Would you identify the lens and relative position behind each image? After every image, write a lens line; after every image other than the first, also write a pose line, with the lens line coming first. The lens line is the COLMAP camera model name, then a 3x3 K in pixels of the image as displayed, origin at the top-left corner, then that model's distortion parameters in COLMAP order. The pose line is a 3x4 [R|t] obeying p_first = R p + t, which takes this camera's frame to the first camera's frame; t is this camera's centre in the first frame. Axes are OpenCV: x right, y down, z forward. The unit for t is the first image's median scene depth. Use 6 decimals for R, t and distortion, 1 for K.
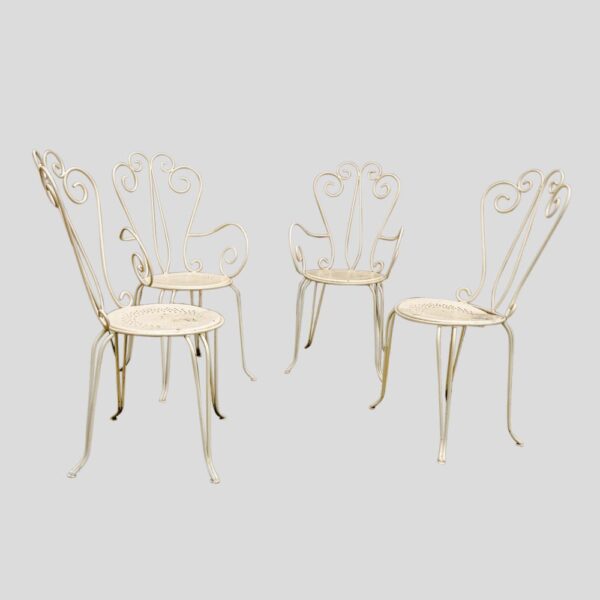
lens RADIAL K [[772.4, 0, 300.7], [0, 772.4, 300.4], [0, 0, 1]] dist [-0.008509, 0.000000]
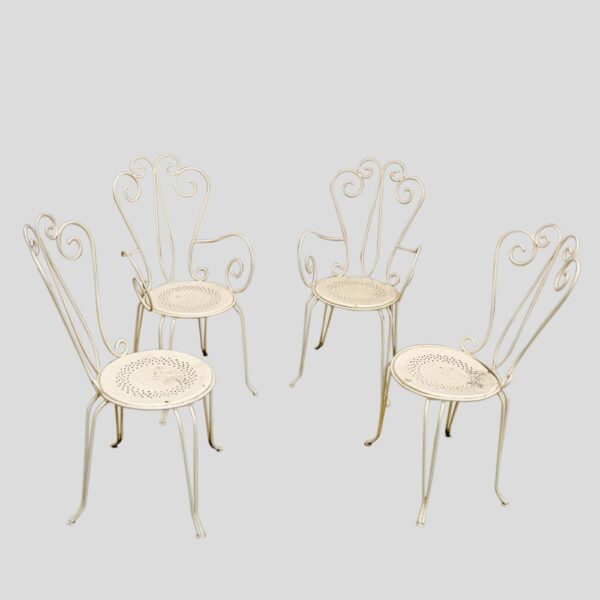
lens RADIAL K [[927.2, 0, 298.9], [0, 927.2, 299.3], [0, 0, 1]] dist [-0.027229, 0.000000]
pose [[0.994347, 0.058469, -0.088632, 0.103731], [-0.034894, 0.968307, 0.247315, -0.353549], [0.100283, -0.242824, 0.964873, -0.128474]]
